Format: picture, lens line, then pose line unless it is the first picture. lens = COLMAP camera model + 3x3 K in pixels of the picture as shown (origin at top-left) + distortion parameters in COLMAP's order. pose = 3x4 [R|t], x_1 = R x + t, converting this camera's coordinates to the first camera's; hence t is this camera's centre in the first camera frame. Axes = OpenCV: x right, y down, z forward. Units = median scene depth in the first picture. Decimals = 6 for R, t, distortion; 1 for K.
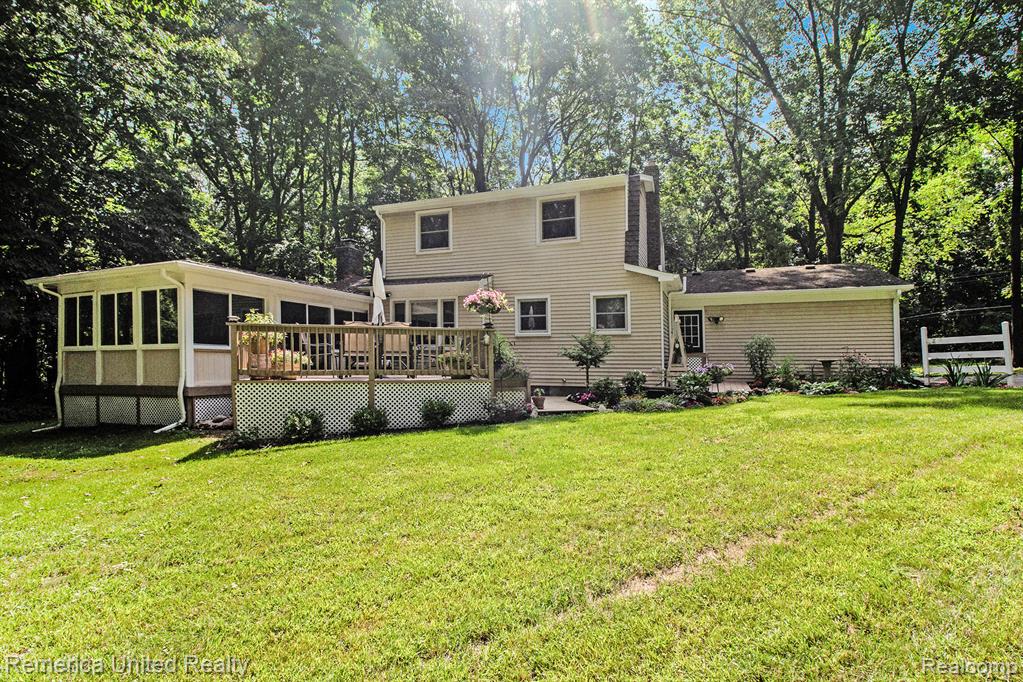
lens RADIAL K [[503.8, 0, 512.8], [0, 503.8, 356.6], [0, 0, 1]] dist [-0.001693, -0.013107]
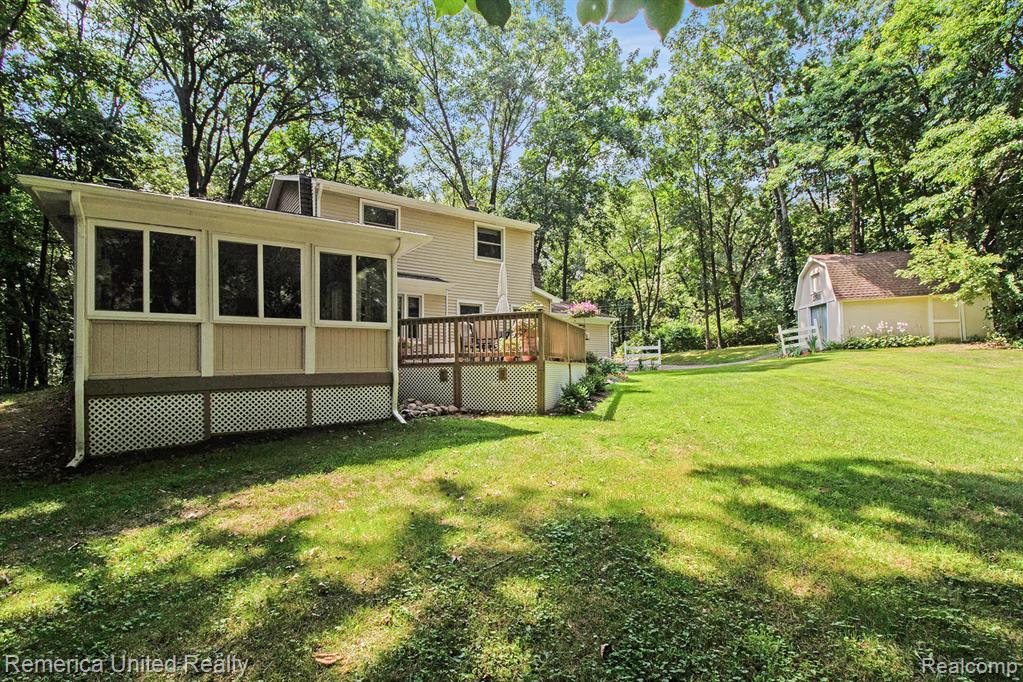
lens RADIAL K [[503.8, 0, 512.8], [0, 503.8, 356.6], [0, 0, 1]] dist [-0.001693, -0.013107]
pose [[0.556973, 0.016843, 0.830360, -1.142546], [-0.012853, 0.999849, -0.011660, 0.033892], [-0.830431, -0.004178, 0.557106, 0.297666]]
